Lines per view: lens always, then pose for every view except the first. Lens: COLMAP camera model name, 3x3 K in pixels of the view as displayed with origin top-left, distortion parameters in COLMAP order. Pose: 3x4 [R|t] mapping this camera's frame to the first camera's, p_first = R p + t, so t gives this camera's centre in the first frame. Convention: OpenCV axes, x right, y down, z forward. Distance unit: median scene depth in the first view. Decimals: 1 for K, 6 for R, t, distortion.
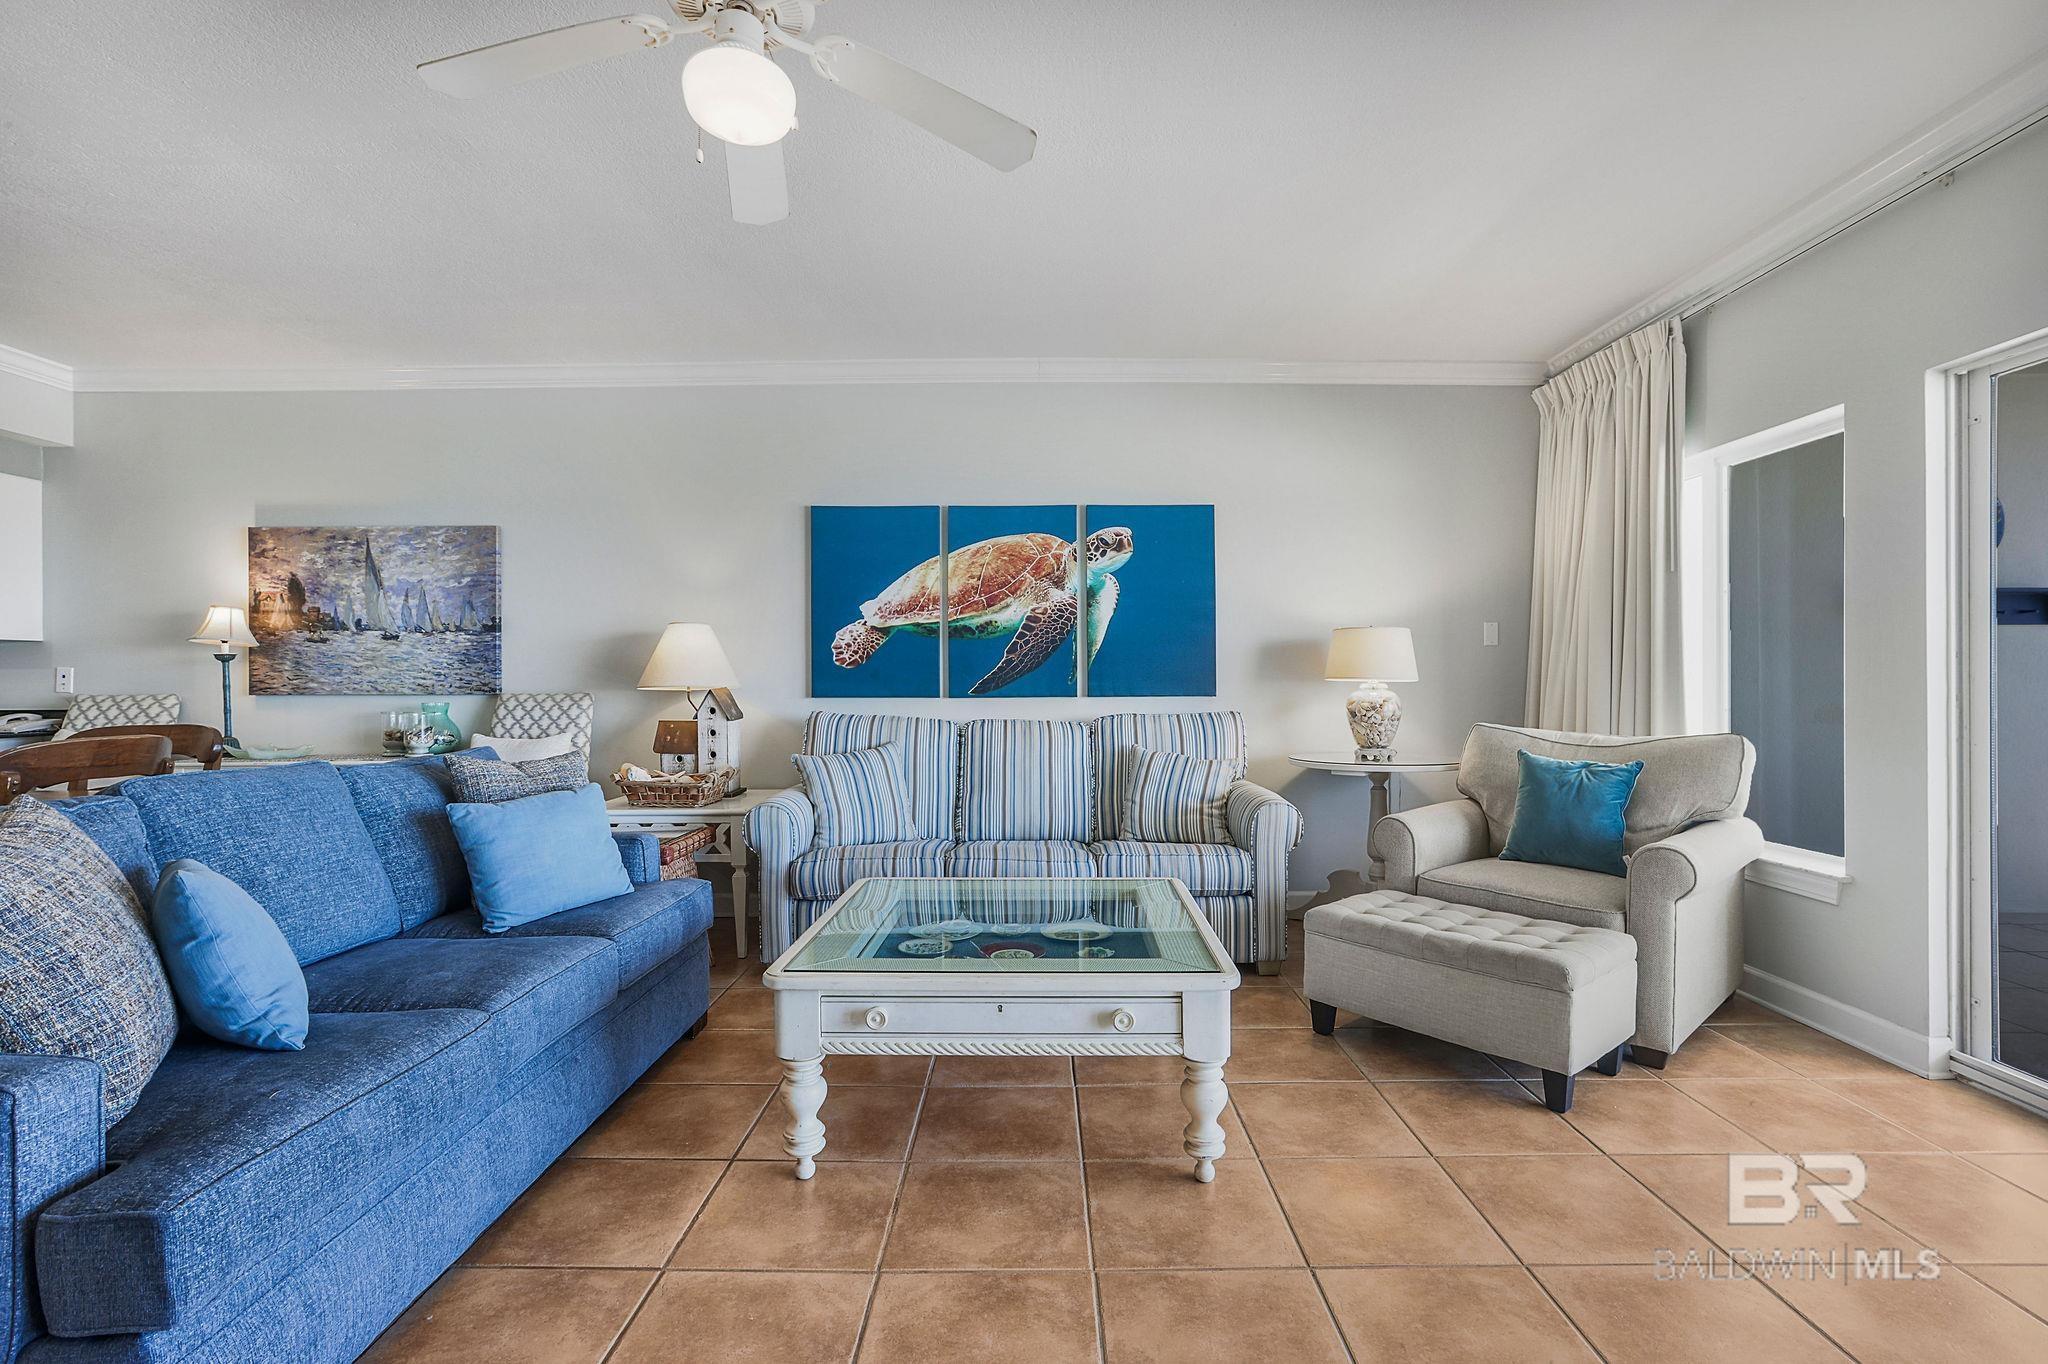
lens RADIAL K [[944.1, 0, 1024.0], [0, 944.1, 682.0], [0, 0, 1]] dist [-0.063063, 0.029370]
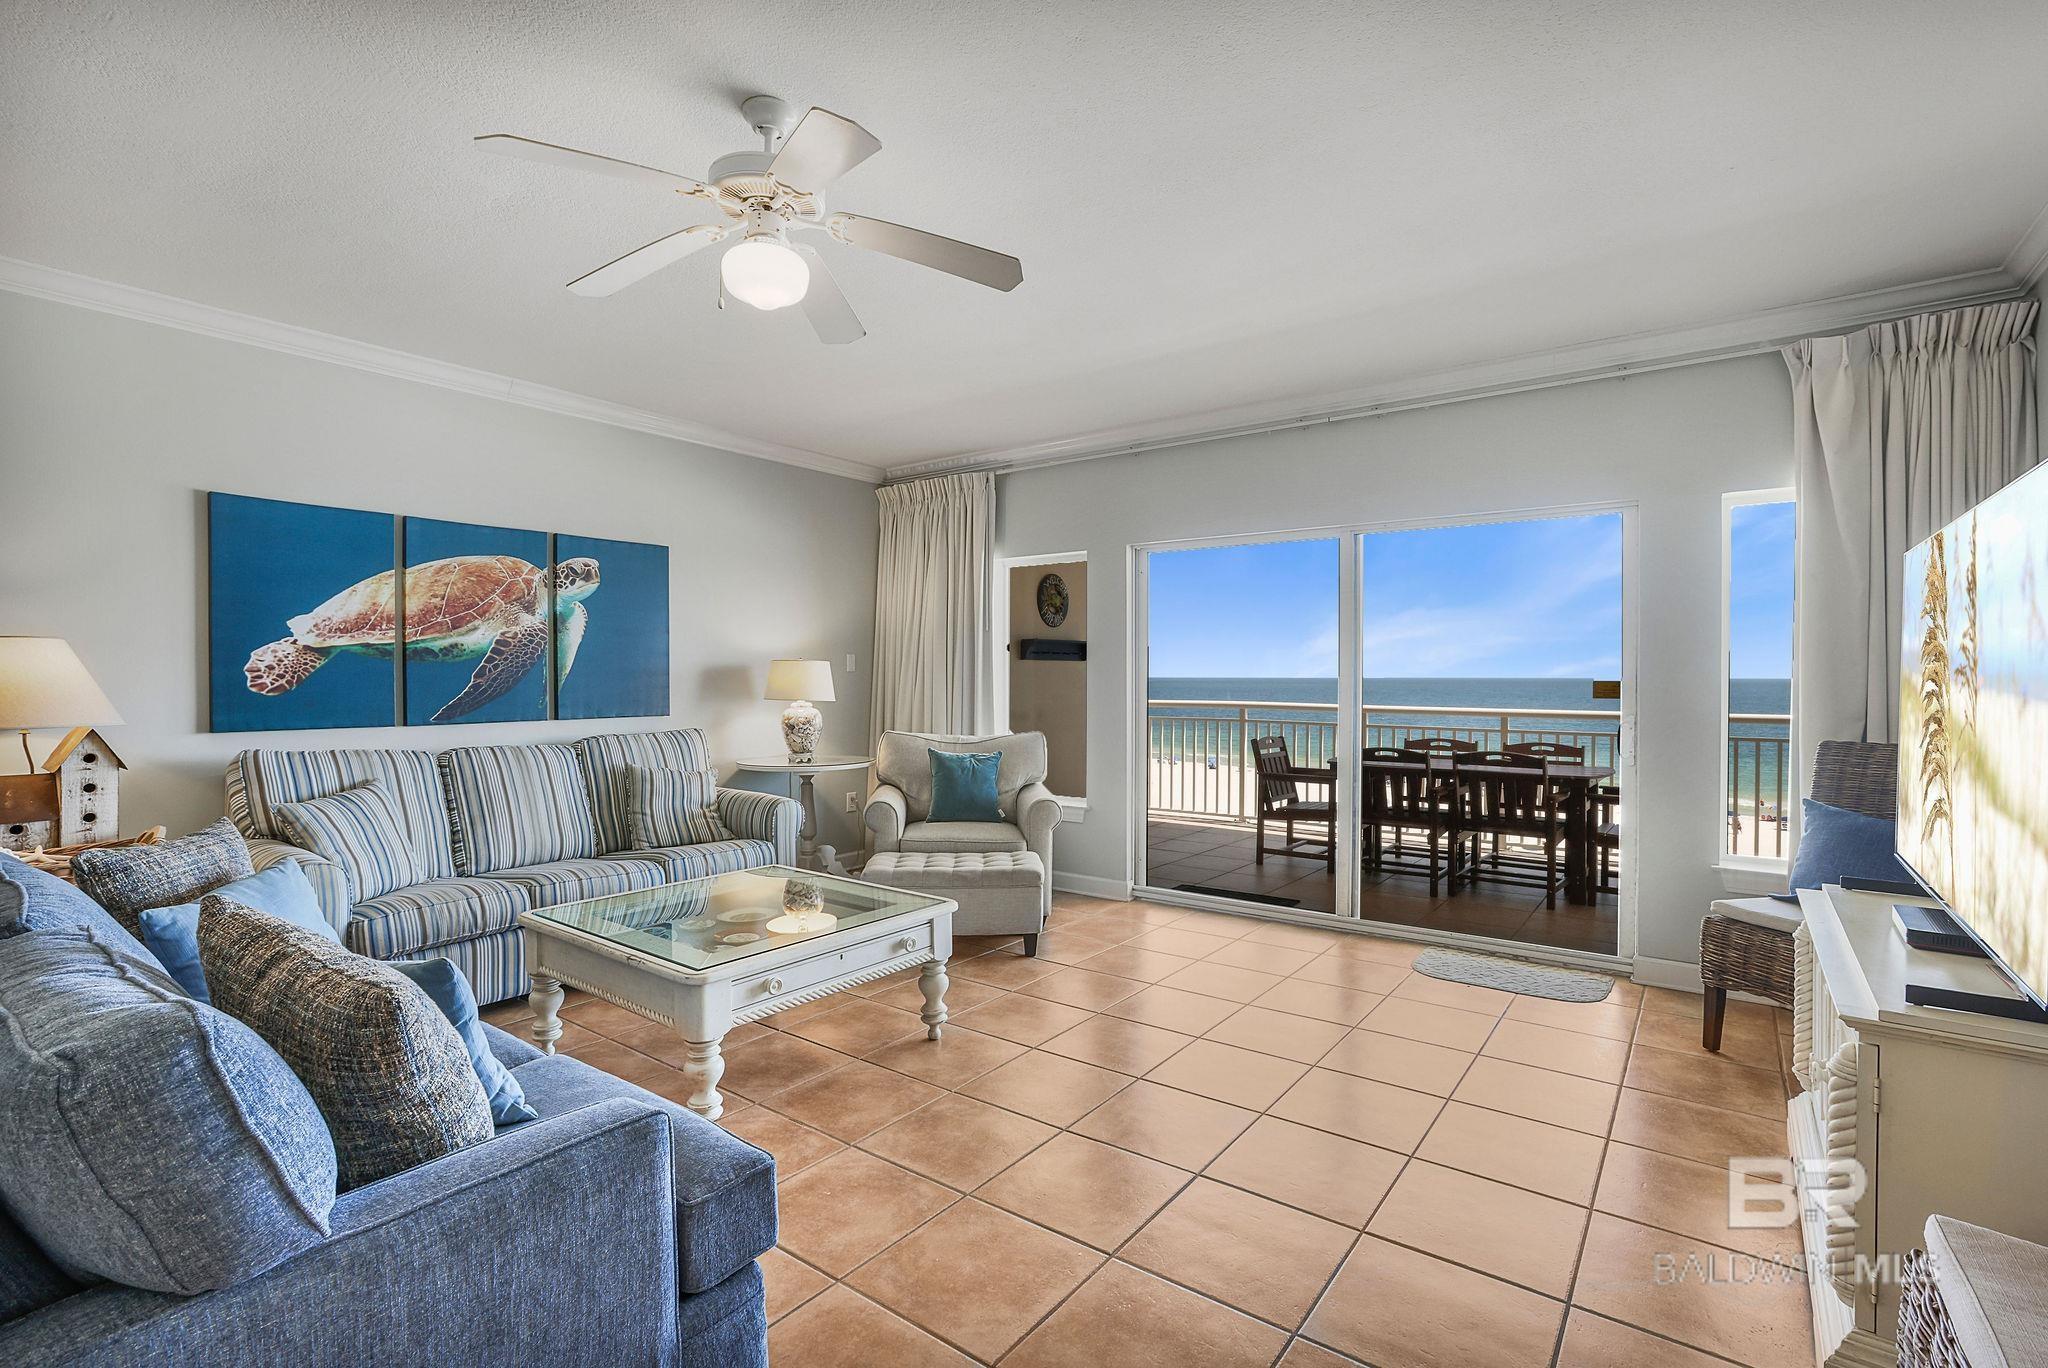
lens RADIAL K [[959.7, 0, 1024.0], [0, 959.7, 684.0], [0, 0, 1]] dist [-0.001771, 0.000009]
pose [[0.595331, -0.005881, 0.803459, -0.472959], [-0.003475, 0.999945, 0.009895, -0.035710], [-0.803473, -0.008683, 0.595278, -0.035123]]
